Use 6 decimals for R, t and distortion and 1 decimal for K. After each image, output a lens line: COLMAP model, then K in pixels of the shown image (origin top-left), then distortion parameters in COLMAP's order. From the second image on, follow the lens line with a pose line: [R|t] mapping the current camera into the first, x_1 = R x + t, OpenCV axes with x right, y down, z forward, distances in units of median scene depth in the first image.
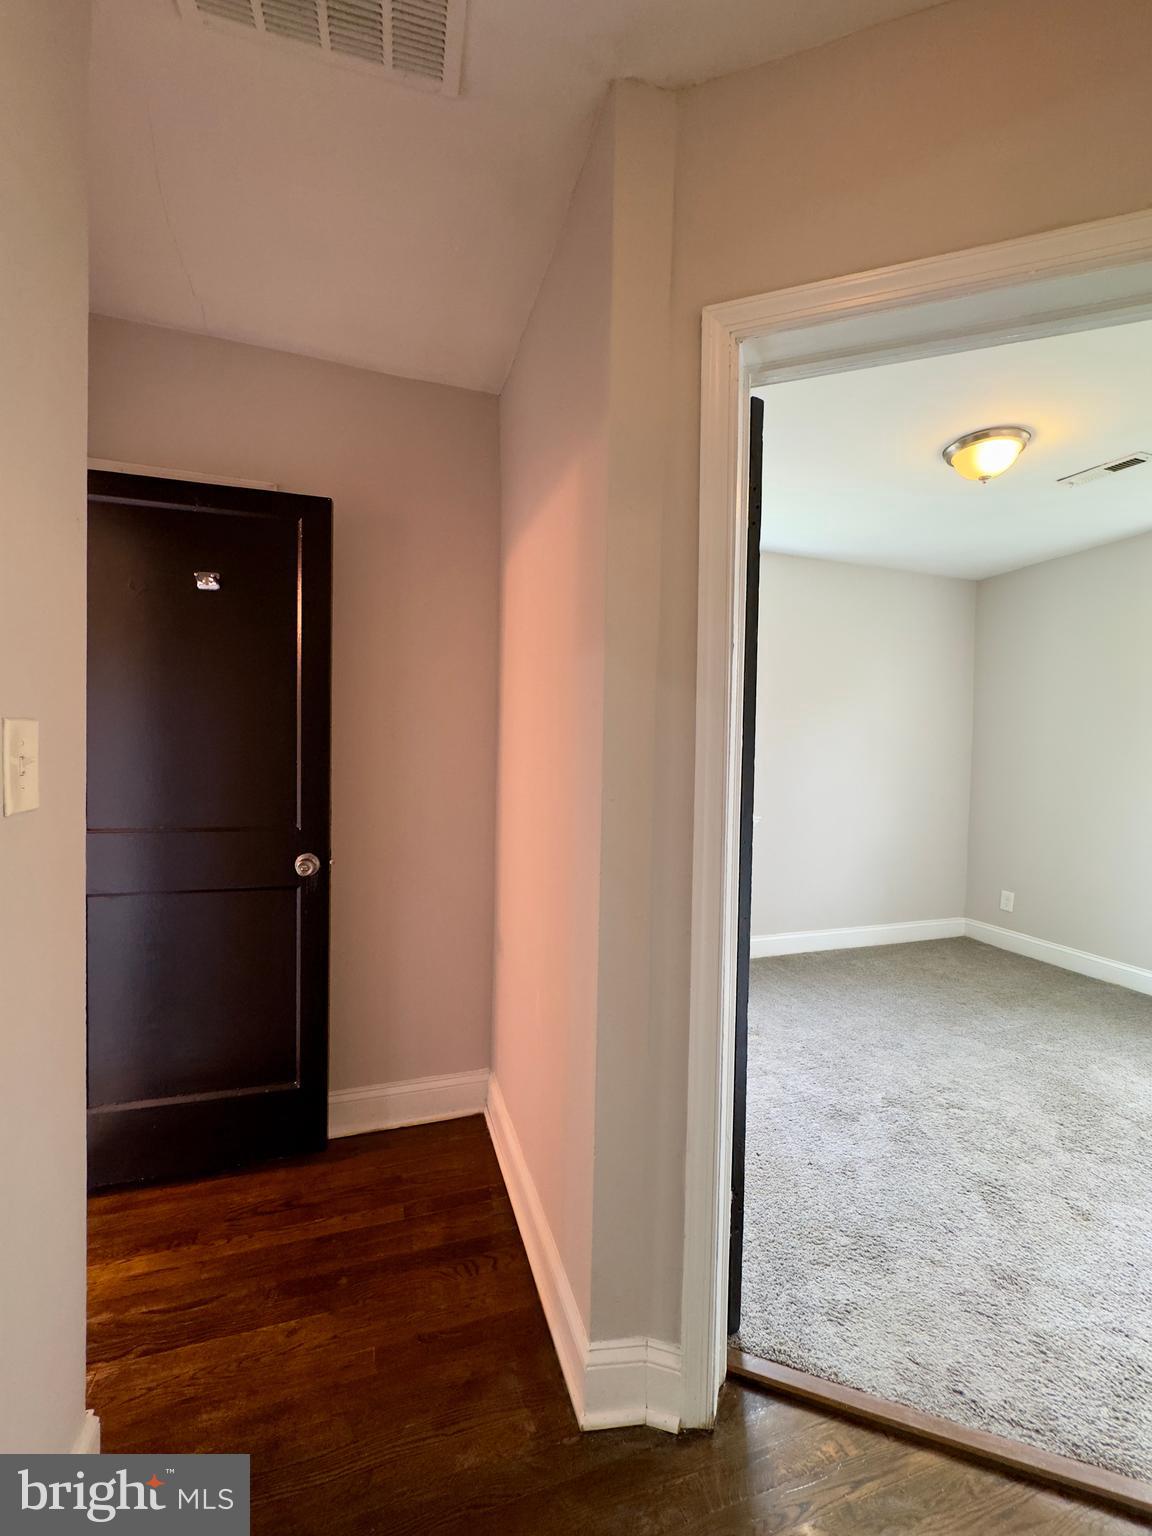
lens RADIAL K [[614.2, 0, 578.1], [0, 614.2, 766.0], [0, 0, 1]] dist [-0.000671, -0.000139]
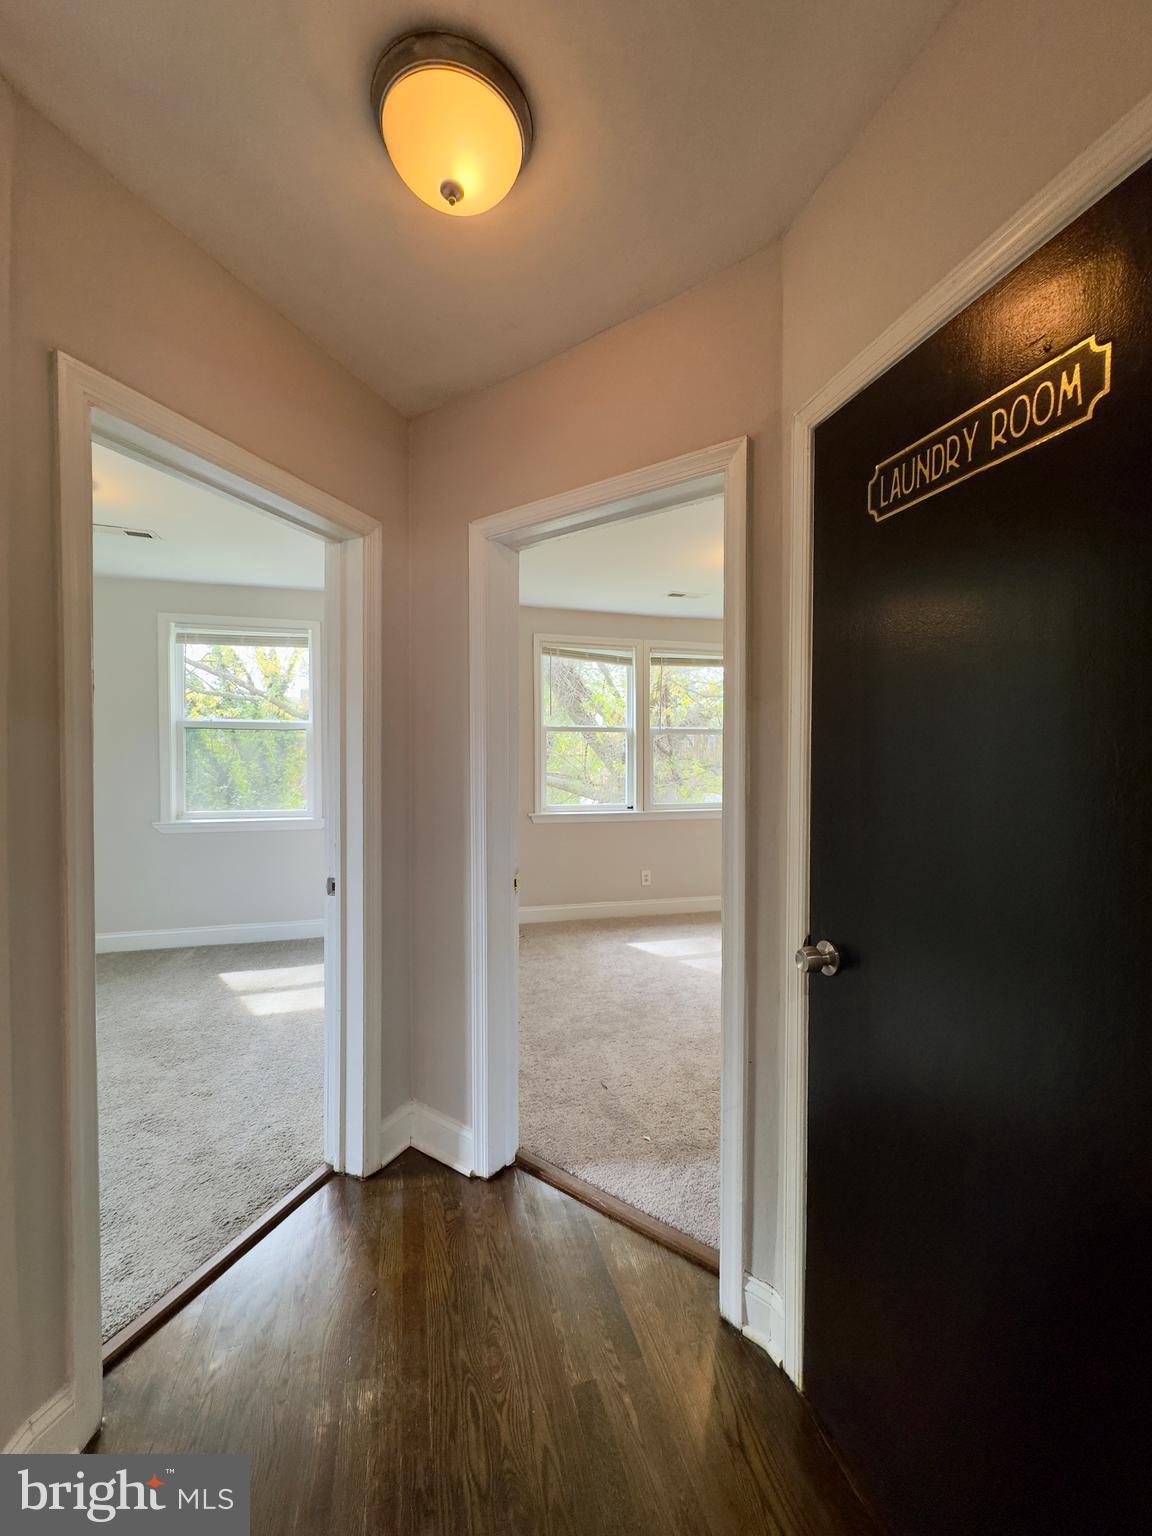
lens RADIAL K [[614.2, 0, 578.6], [0, 614.2, 762.9], [0, 0, 1]] dist [-0.000671, -0.000139]
pose [[0.032542, -0.024687, 0.999165, -0.620049], [0.015783, 0.999583, 0.024183, -0.061026], [-0.999346, 0.014982, 0.032918, 0.095689]]
